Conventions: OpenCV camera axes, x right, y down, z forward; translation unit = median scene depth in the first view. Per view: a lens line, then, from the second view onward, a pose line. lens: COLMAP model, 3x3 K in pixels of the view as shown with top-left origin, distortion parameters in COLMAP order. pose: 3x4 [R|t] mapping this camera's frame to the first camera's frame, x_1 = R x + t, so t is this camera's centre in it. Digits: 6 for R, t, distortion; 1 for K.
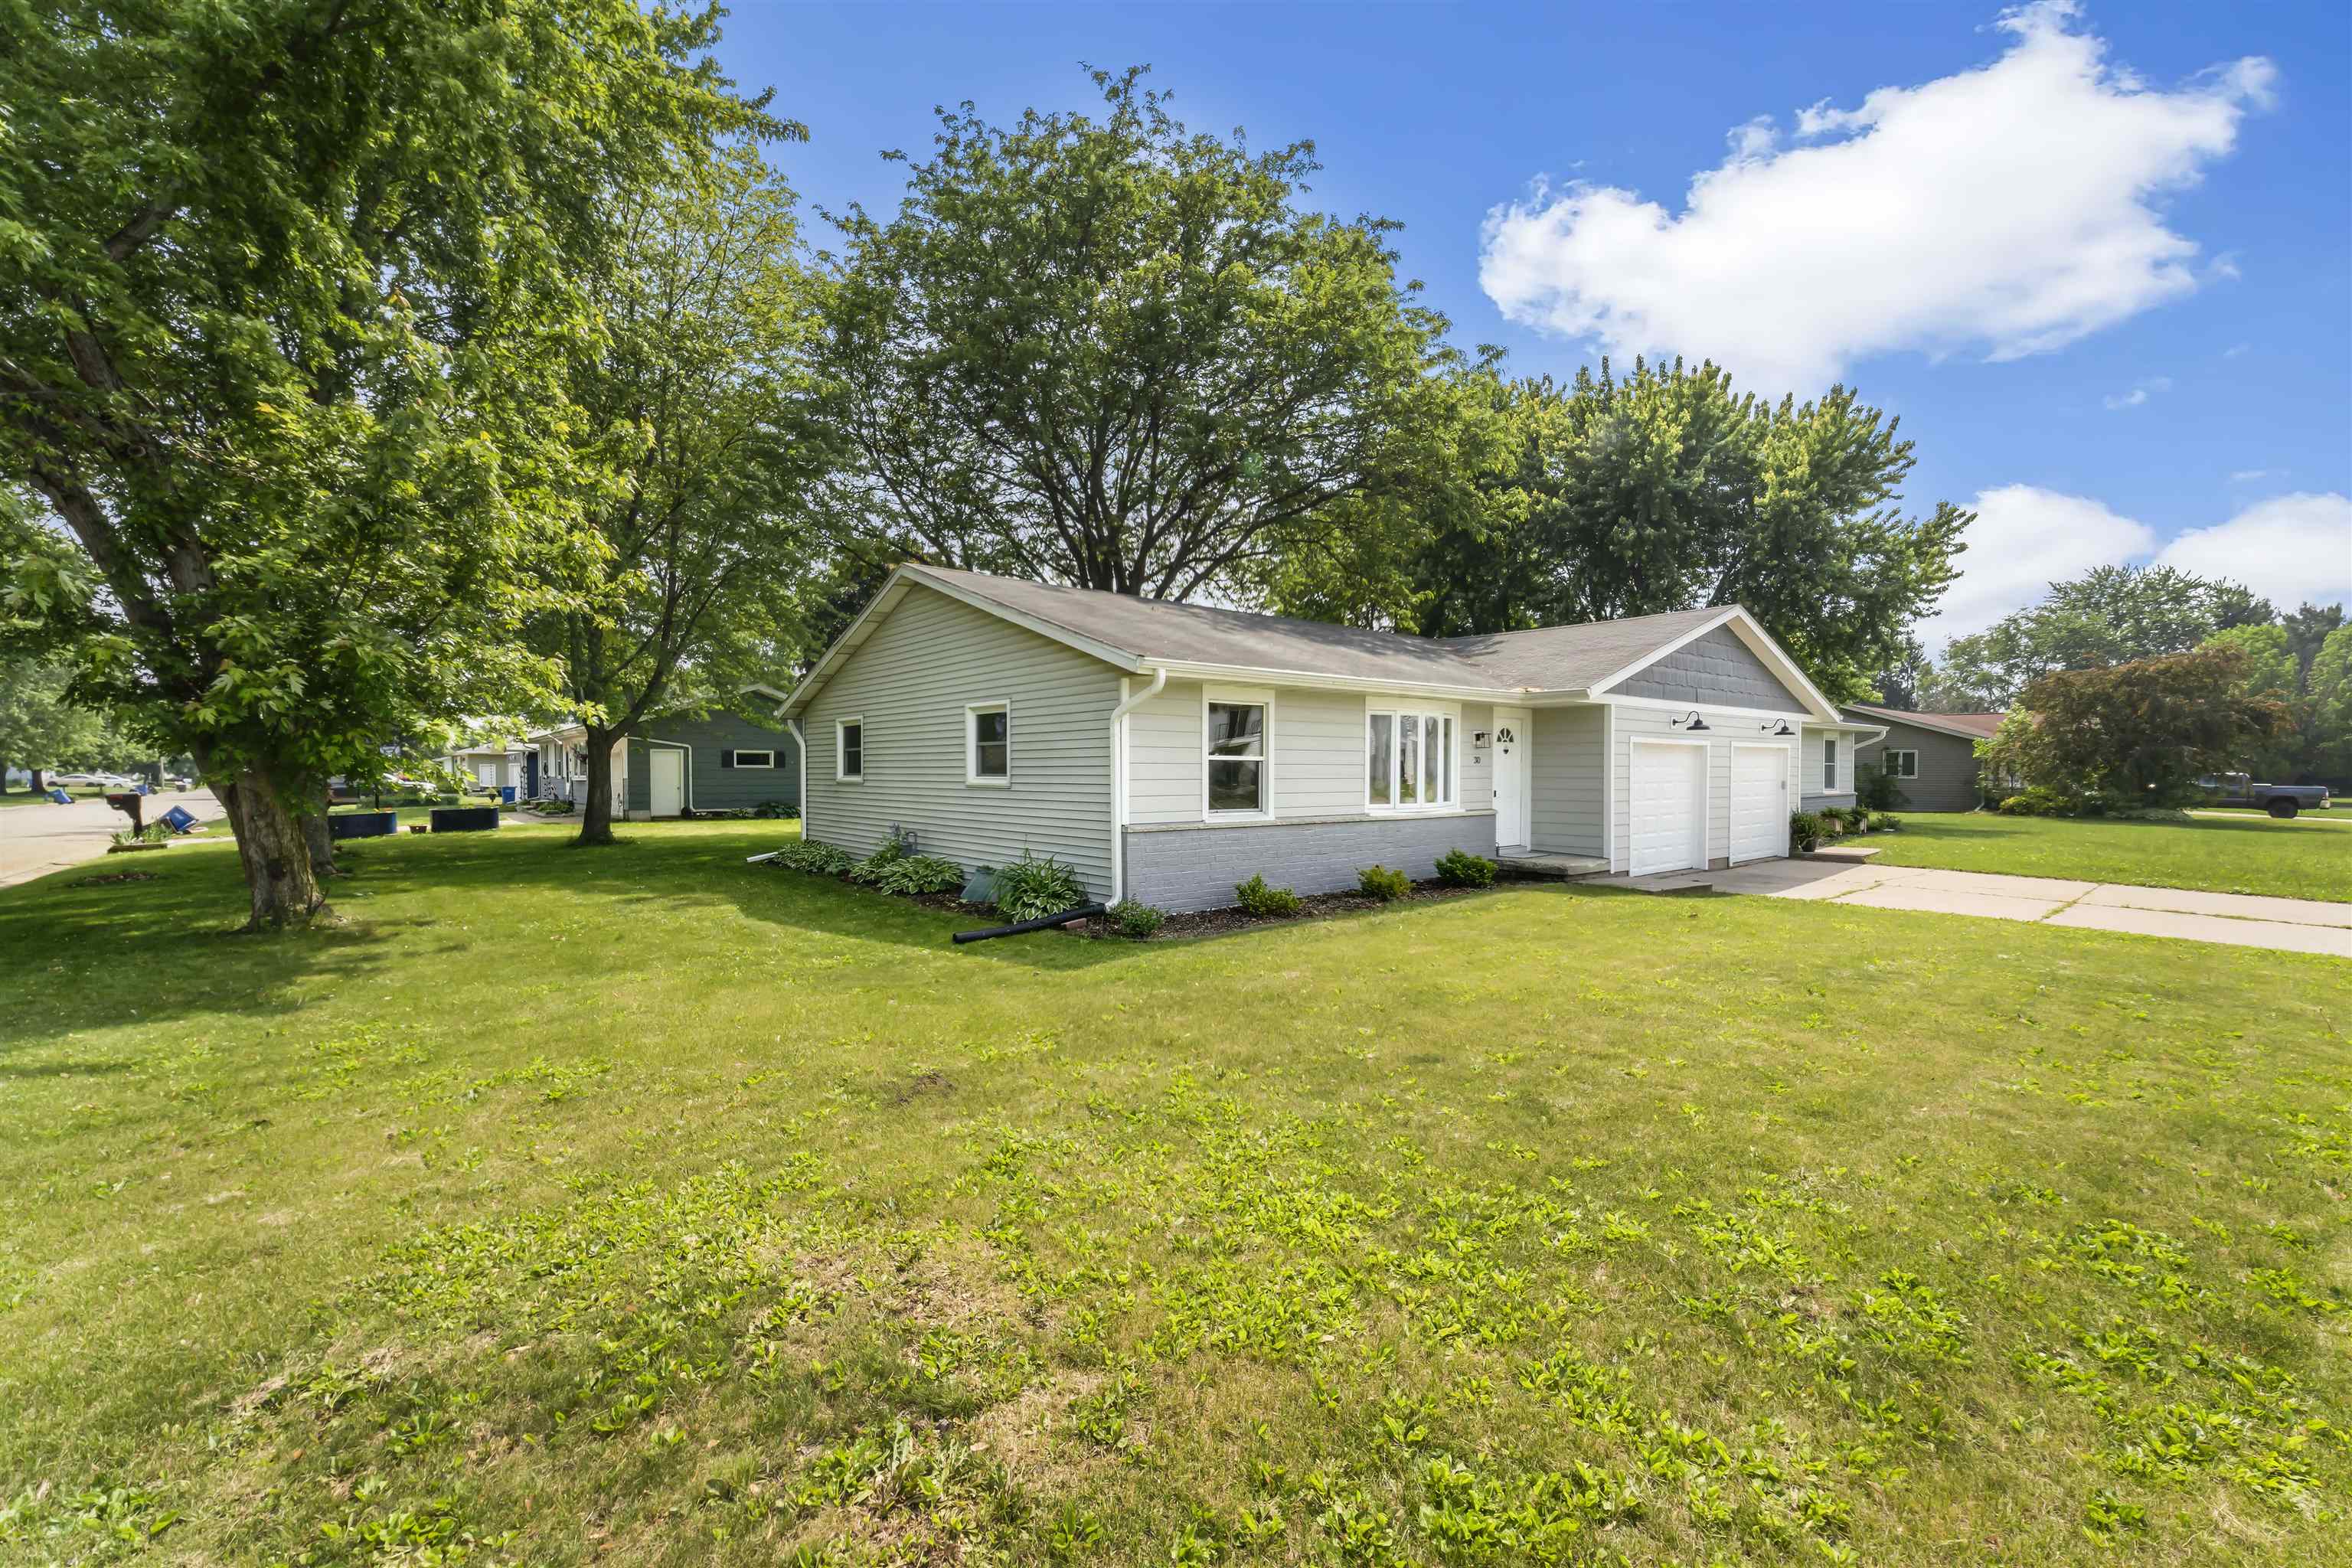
lens RADIAL K [[971.5, 0, 1168.9], [0, 971.5, 782.3], [0, 0, 1]] dist [0.000416, -0.000017]
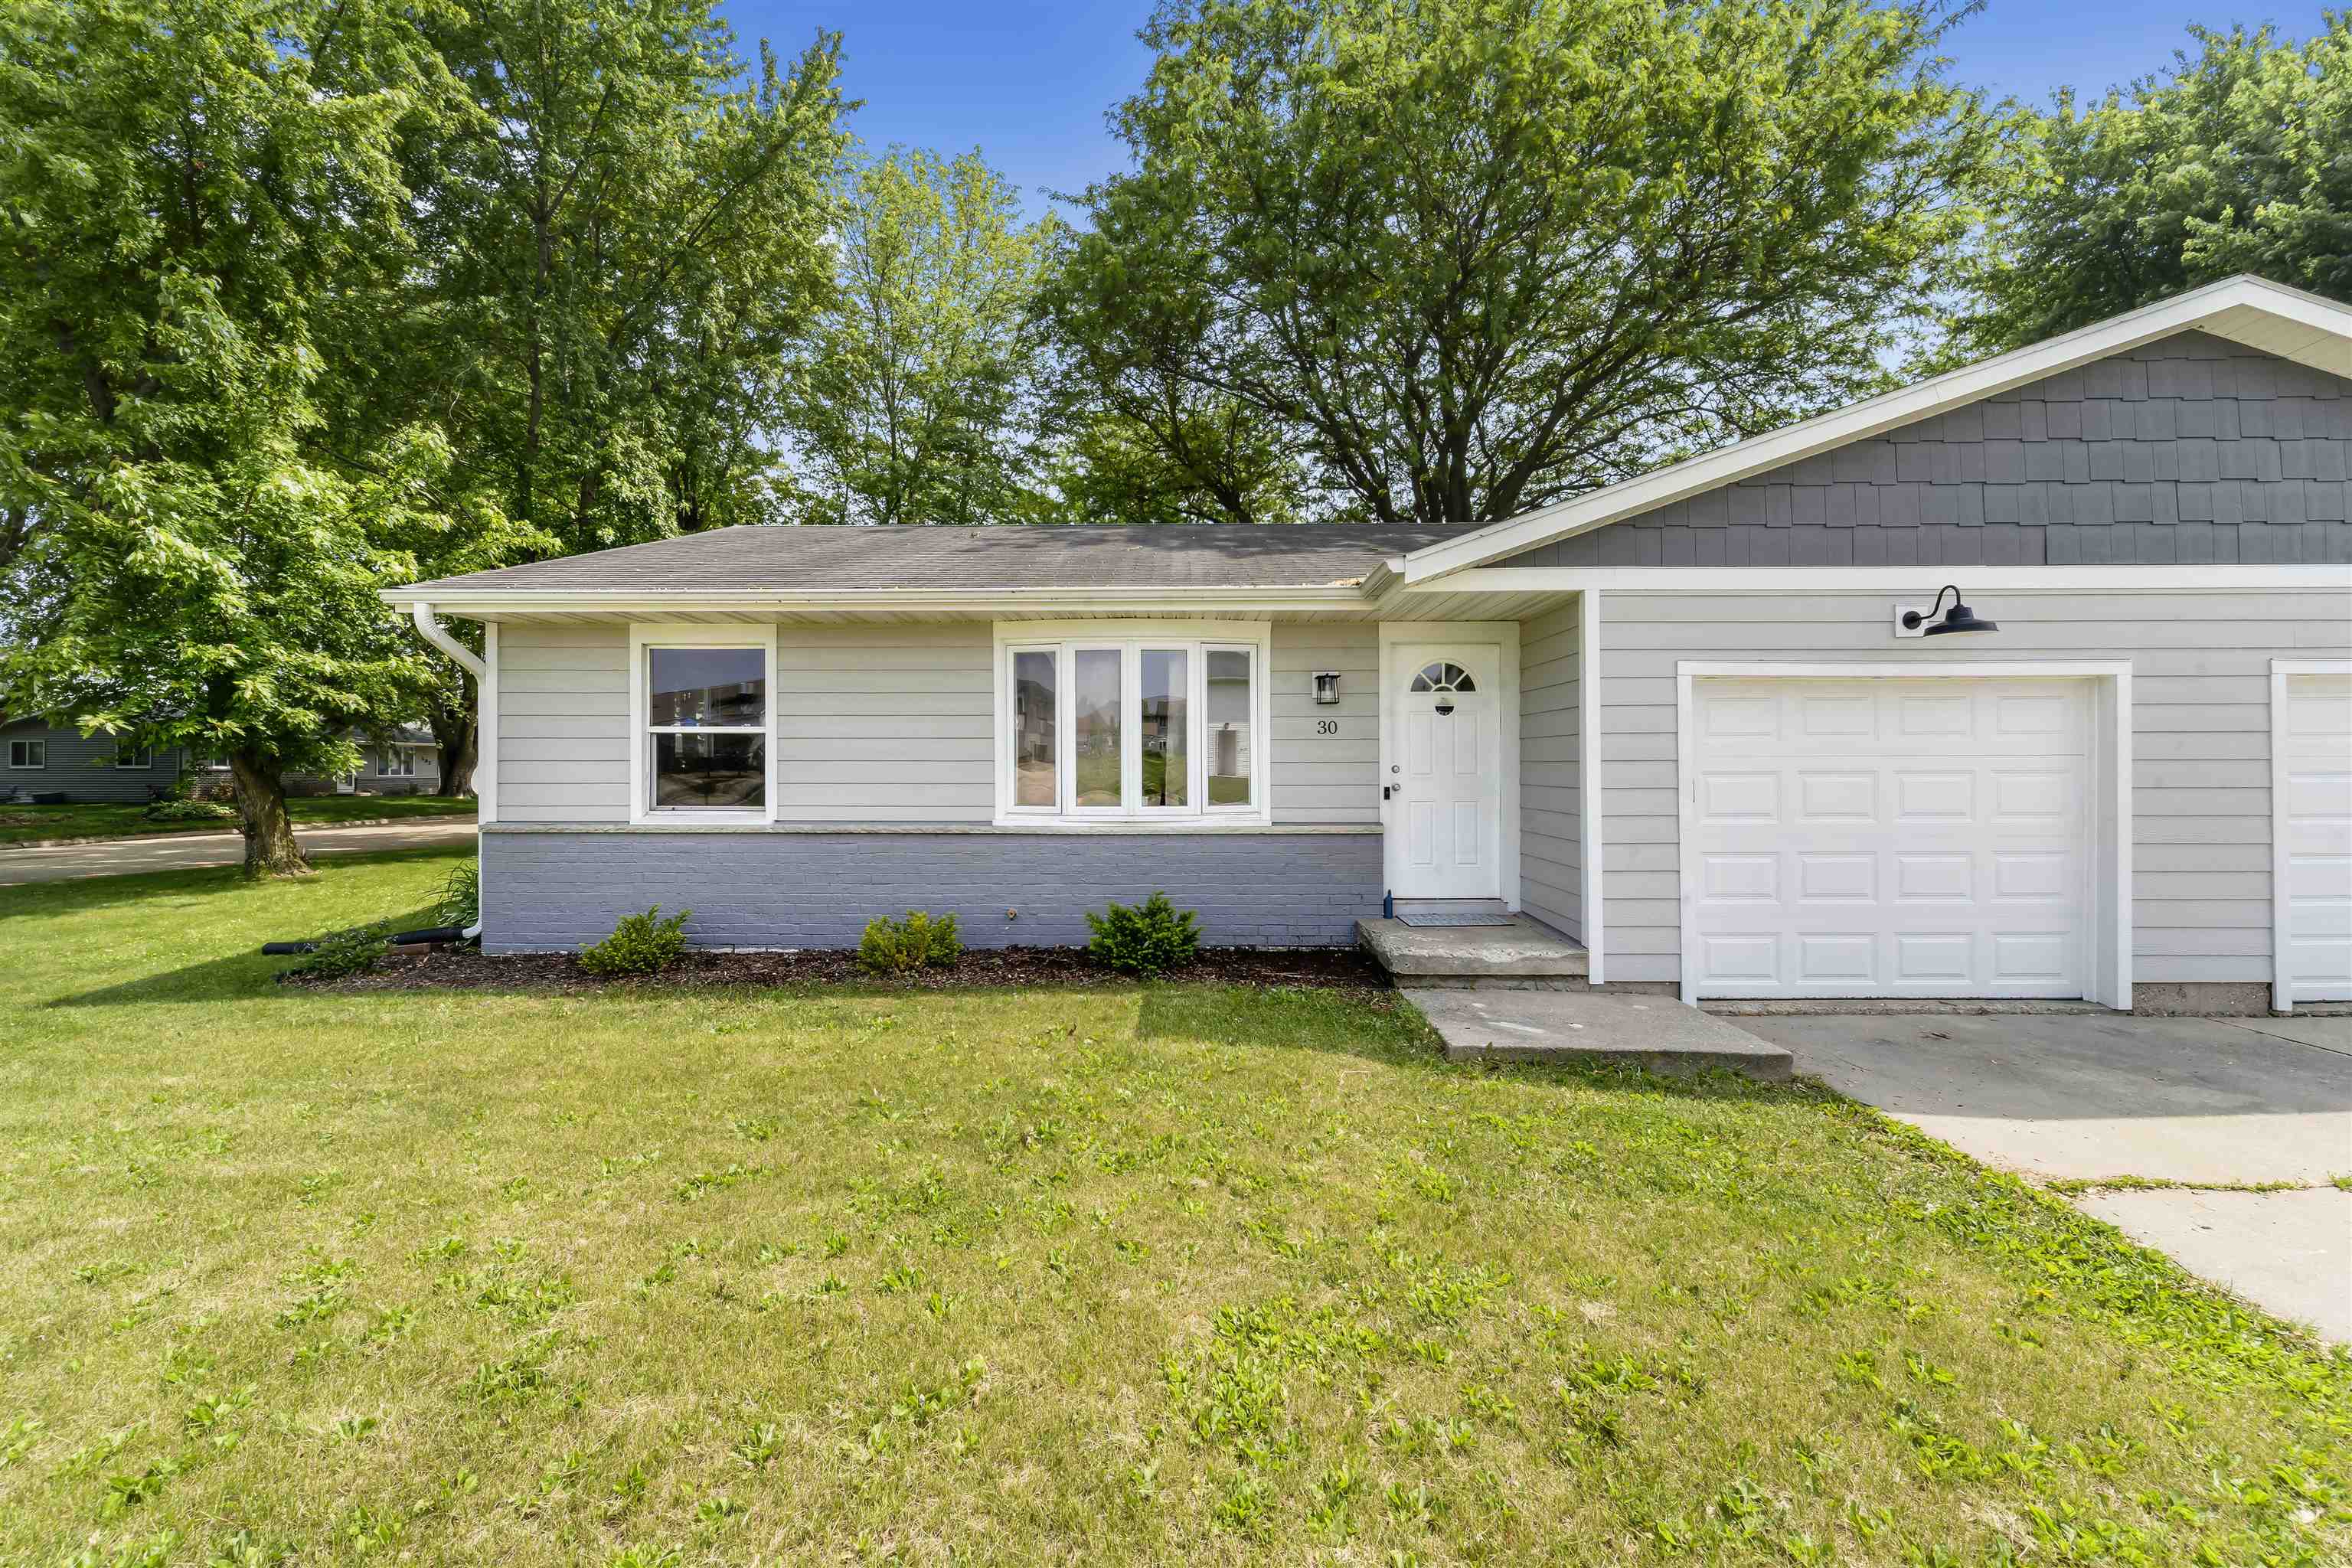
lens RADIAL K [[971.5, 0, 1176.9], [0, 971.5, 774.0], [0, 0, 1]] dist [0.000416, -0.000017]
pose [[0.767954, 0.007678, -0.640459, 0.651147], [-0.006786, 0.999970, 0.003852, 0.000443], [0.640469, 0.001388, 0.767983, 0.610530]]
